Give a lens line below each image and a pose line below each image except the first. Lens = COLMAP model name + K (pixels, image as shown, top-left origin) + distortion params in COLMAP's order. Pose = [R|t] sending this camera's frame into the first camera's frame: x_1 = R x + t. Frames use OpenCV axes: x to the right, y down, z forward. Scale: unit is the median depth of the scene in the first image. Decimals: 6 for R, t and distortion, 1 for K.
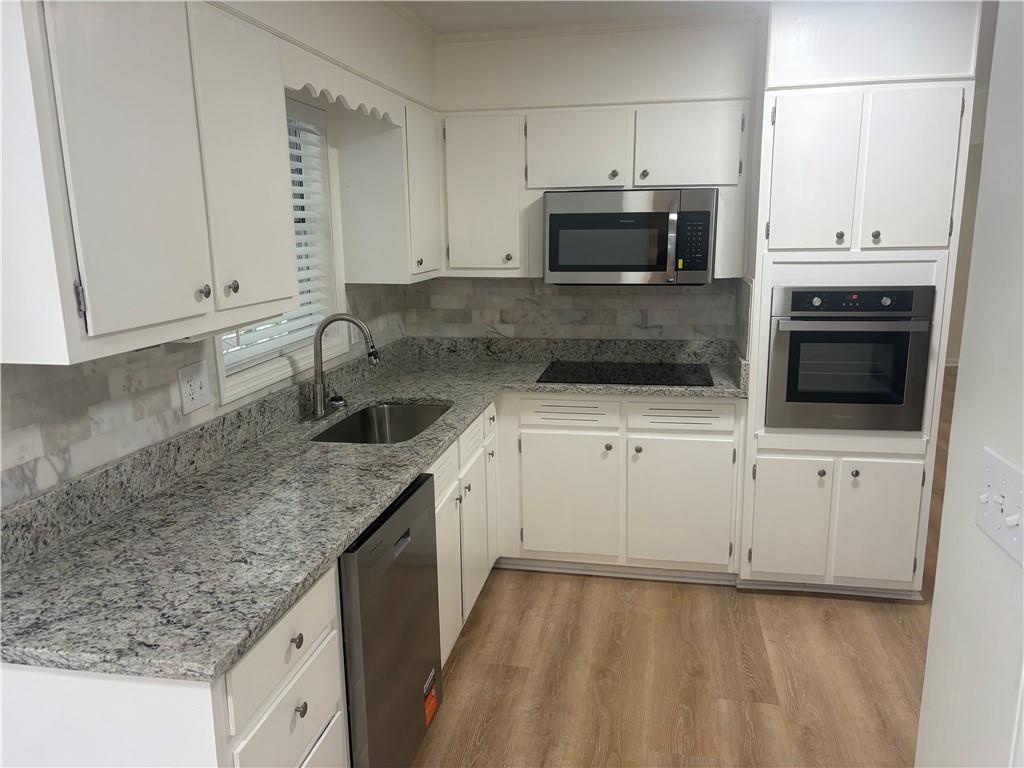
lens RADIAL K [[779.9, 0, 507.2], [0, 779.9, 385.8], [0, 0, 1]] dist [0.060153, -0.061617]
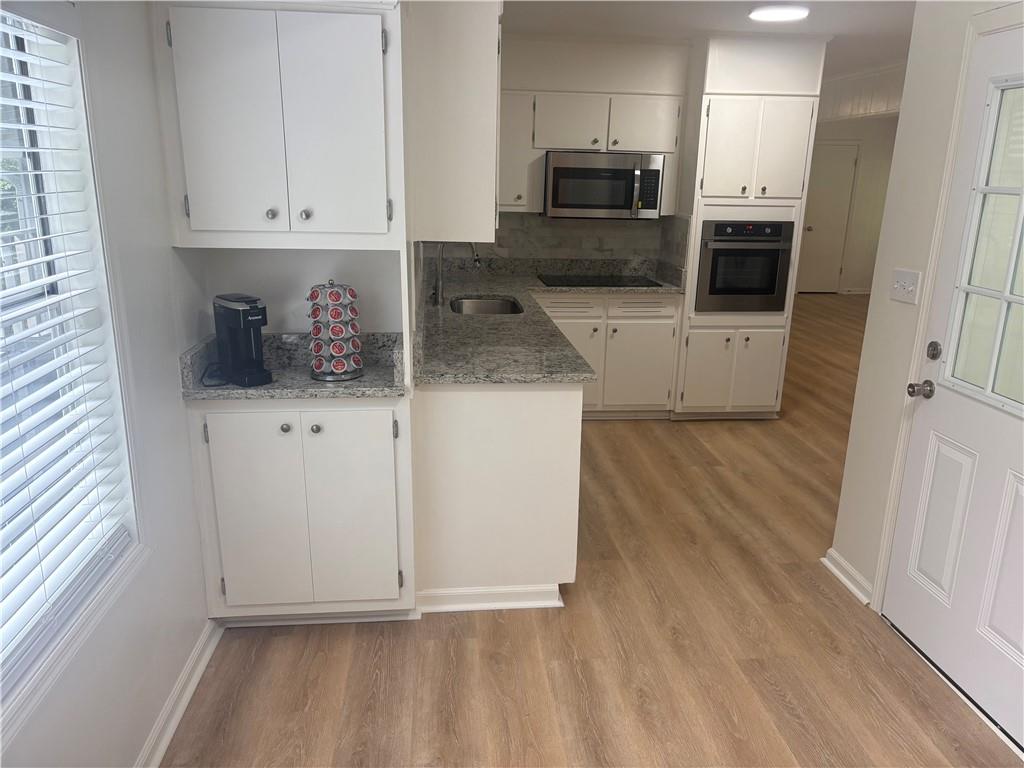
lens RADIAL K [[779.9, 0, 517.3], [0, 779.9, 386.5], [0, 0, 1]] dist [0.060153, -0.061617]
pose [[0.957214, -0.041254, 0.286425, -0.454506], [0.023222, 0.997545, 0.066070, 0.087801], [-0.288447, -0.056592, 0.955822, -0.390630]]
